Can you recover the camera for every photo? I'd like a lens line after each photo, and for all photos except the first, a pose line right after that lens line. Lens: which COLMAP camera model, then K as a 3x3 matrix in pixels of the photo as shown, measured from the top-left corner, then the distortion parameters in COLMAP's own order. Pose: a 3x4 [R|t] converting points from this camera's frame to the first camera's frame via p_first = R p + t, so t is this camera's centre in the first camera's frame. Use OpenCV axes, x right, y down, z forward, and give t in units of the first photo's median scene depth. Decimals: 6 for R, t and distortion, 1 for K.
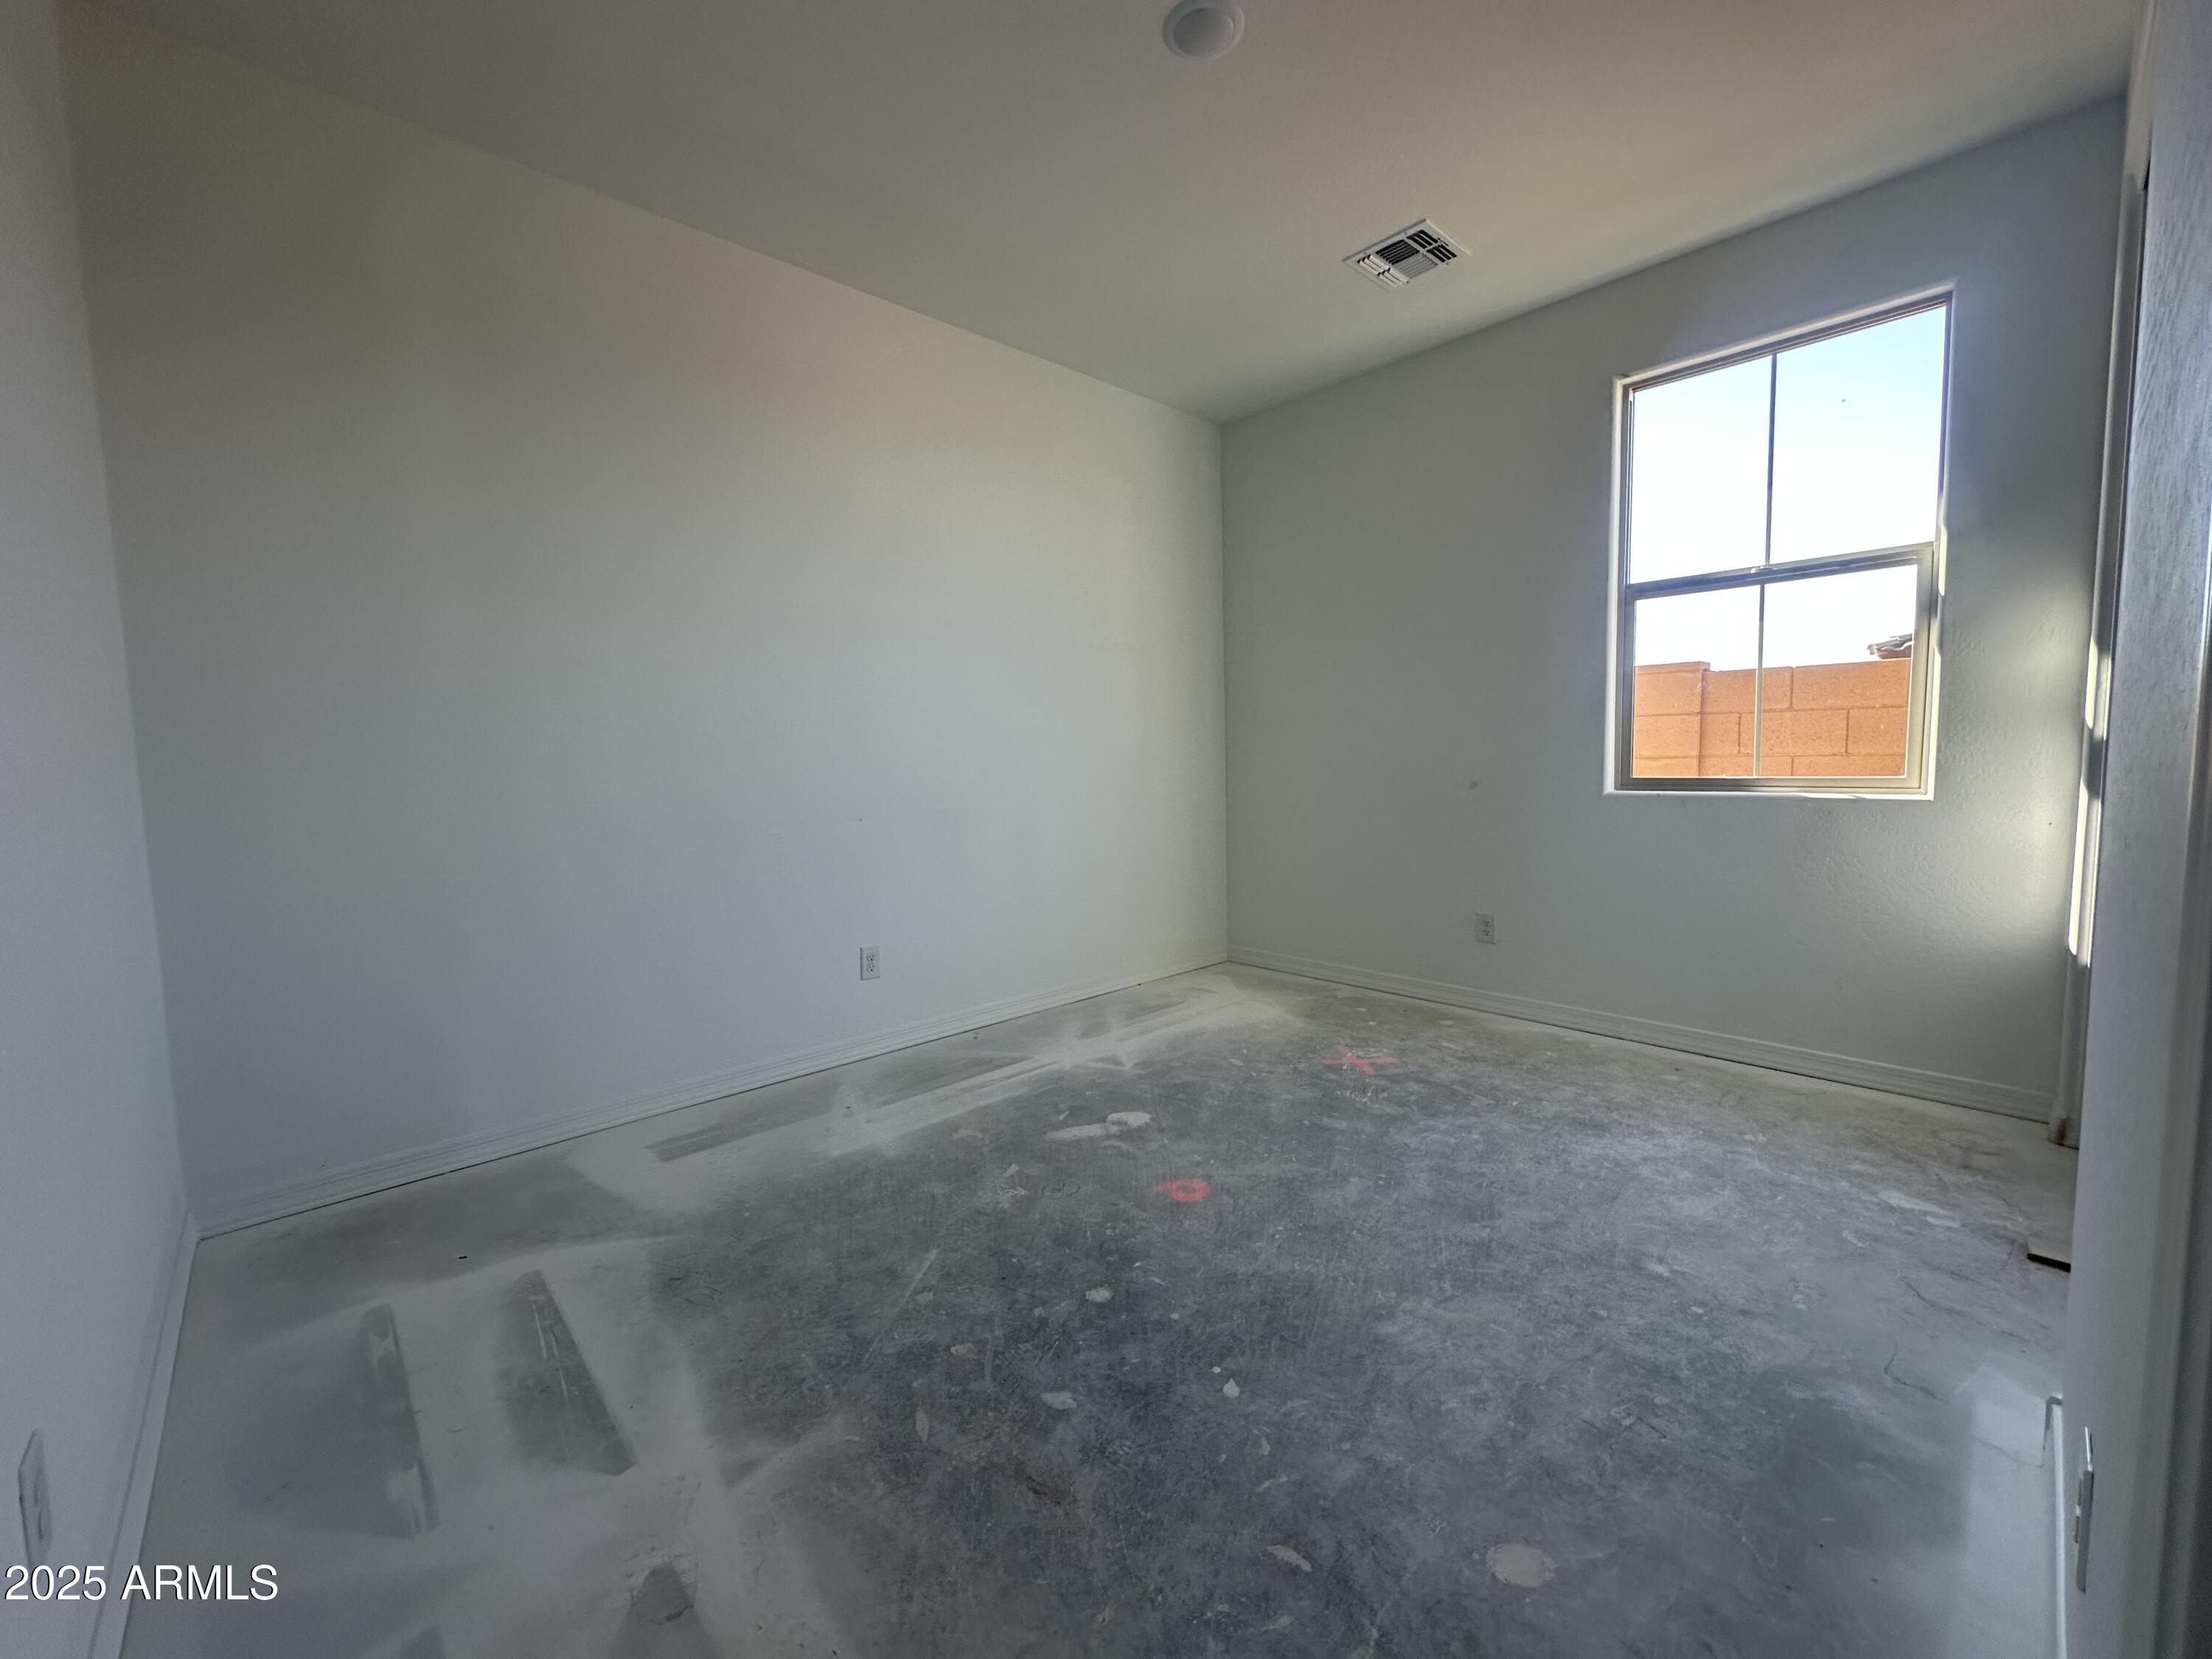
lens RADIAL K [[881.8, 0, 1105.2], [0, 881.8, 833.2], [0, 0, 1]] dist [-0.000620, -0.000190]
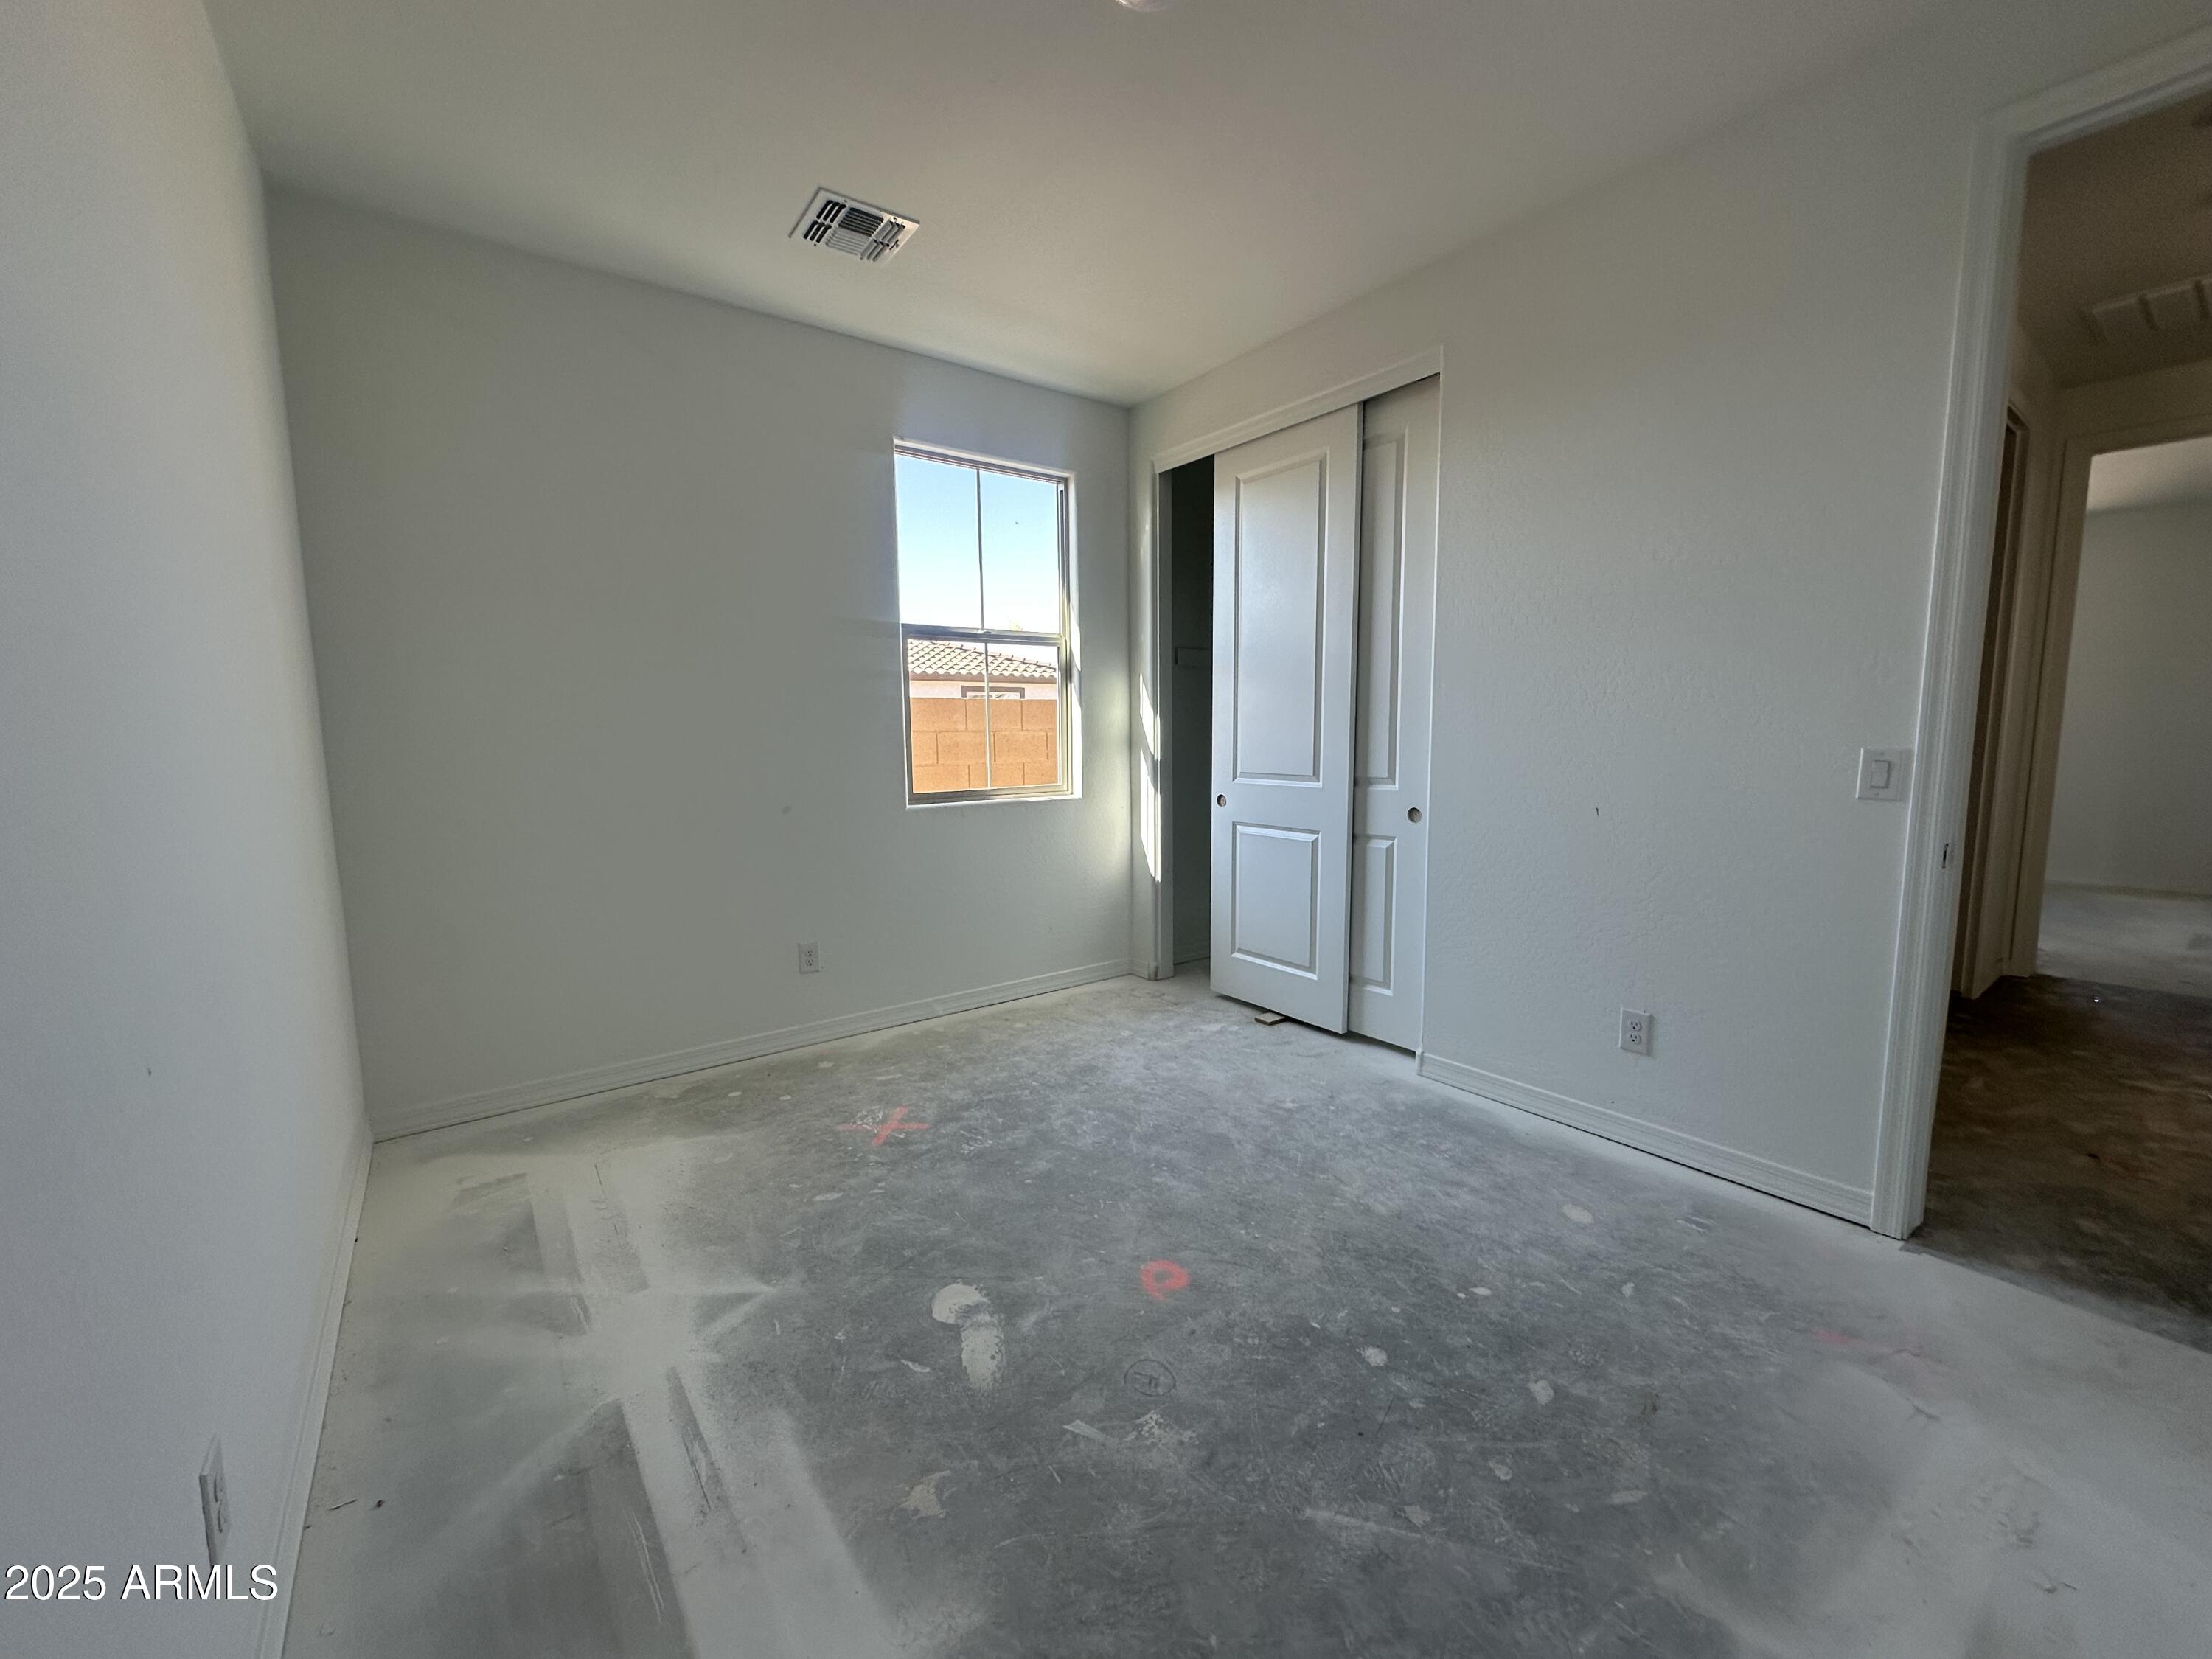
lens RADIAL K [[881.8, 0, 1111.7], [0, 881.8, 829.6], [0, 0, 1]] dist [-0.000620, -0.000190]
pose [[0.102492, -0.093448, 0.990335, -0.633693], [0.094798, 0.991964, 0.083791, -0.107086], [-0.990206, 0.085294, 0.110527, 0.760557]]
